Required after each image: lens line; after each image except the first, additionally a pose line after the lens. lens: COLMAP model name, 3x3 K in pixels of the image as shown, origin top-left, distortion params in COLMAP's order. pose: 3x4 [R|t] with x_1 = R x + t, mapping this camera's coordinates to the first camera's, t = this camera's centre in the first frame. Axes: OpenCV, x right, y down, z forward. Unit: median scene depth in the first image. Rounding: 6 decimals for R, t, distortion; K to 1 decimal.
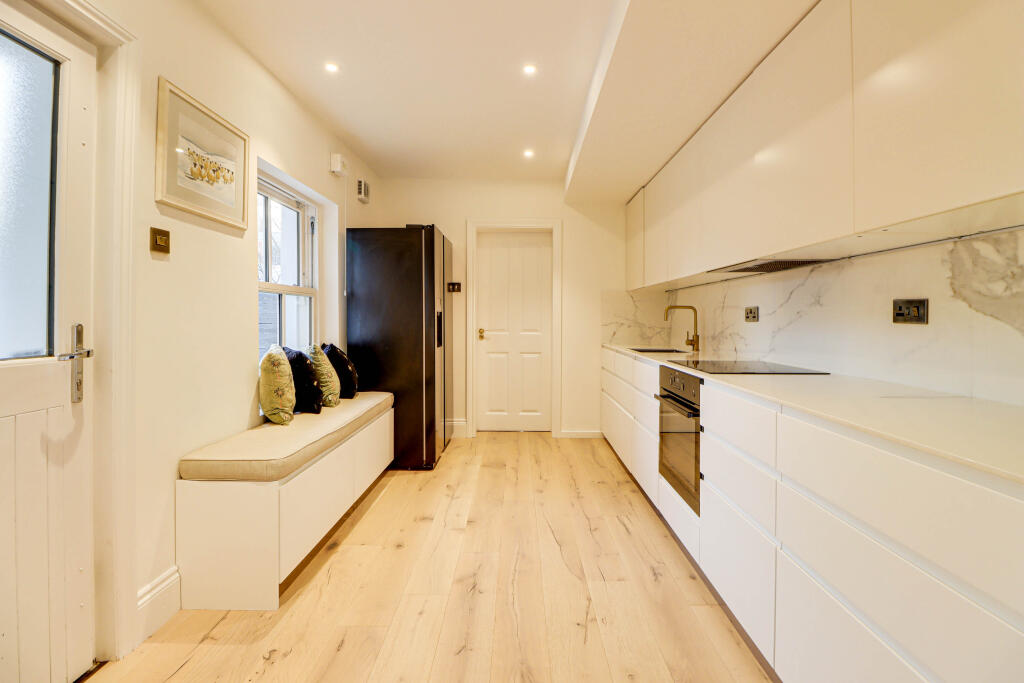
lens RADIAL K [[476.4, 0, 514.4], [0, 476.4, 319.9], [0, 0, 1]] dist [-0.012655, -0.000243]
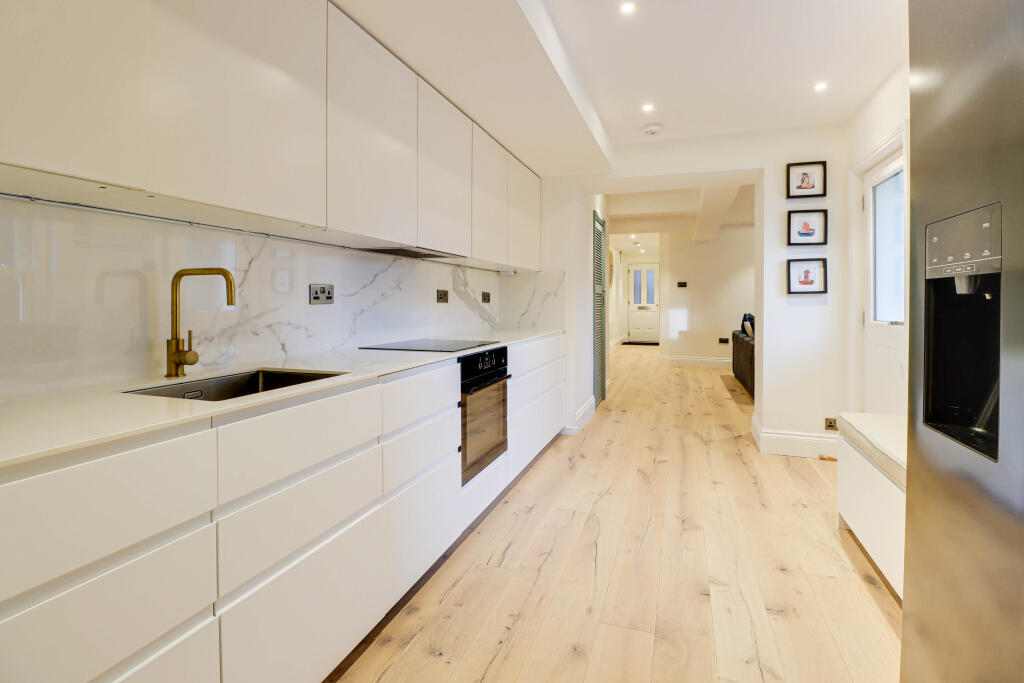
lens RADIAL K [[484.4, 0, 519.1], [0, 484.4, 299.3], [0, 0, 1]] dist [-0.011374, -0.000677]
pose [[-0.950773, -0.010613, 0.309706, -0.052860], [-0.010406, 0.999943, 0.002319, -0.010948], [-0.309713, -0.001018, -0.950830, 1.992336]]
